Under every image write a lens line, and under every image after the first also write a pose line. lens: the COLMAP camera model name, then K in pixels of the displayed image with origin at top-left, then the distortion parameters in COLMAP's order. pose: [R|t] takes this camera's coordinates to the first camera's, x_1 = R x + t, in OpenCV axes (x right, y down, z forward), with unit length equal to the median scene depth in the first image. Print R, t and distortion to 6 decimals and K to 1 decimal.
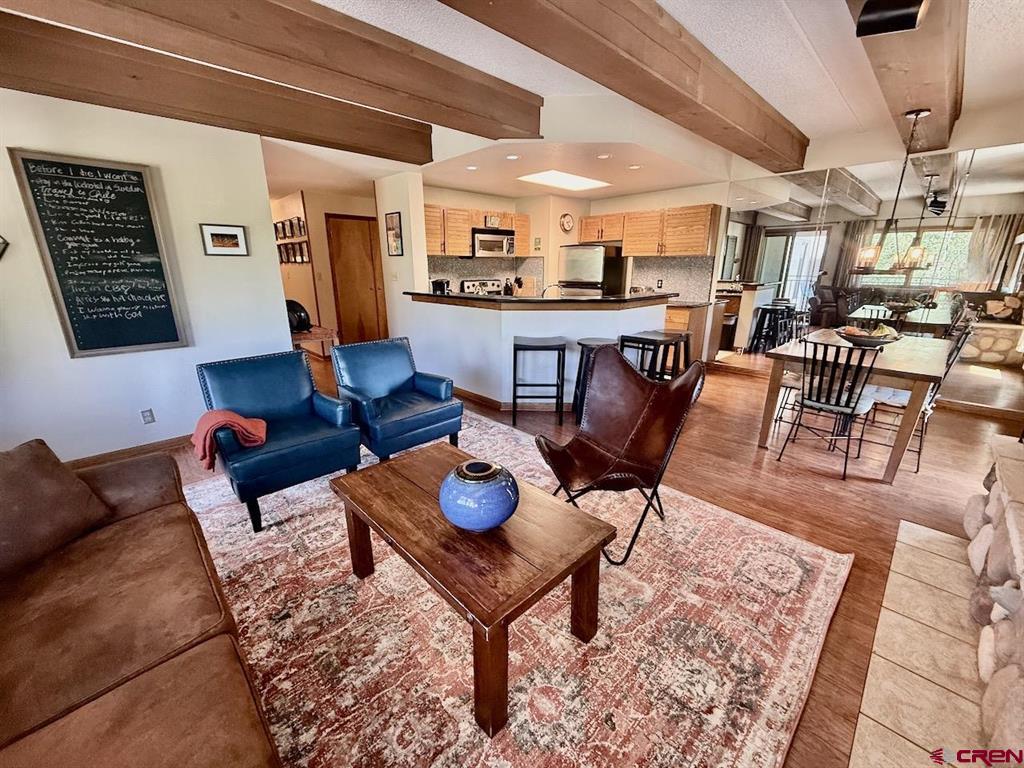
lens RADIAL K [[406.4, 0, 509.4], [0, 406.4, 381.4], [0, 0, 1]] dist [0.000489, 0.000111]
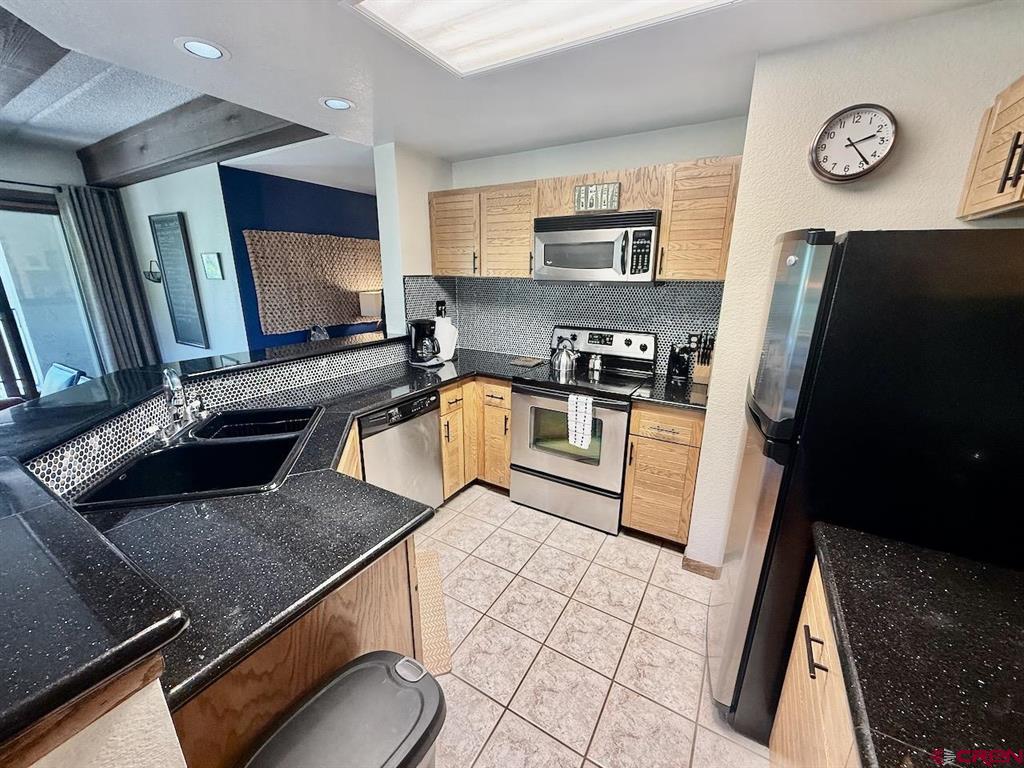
lens RADIAL K [[406.4, 0, 510.0], [0, 406.4, 384.5], [0, 0, 1]] dist [0.000489, 0.000111]
pose [[0.236967, 0.266000, -0.934393, 0.365858], [-0.278656, 0.939985, 0.196923, -0.258479], [0.930697, 0.213711, 0.296868, 0.800118]]
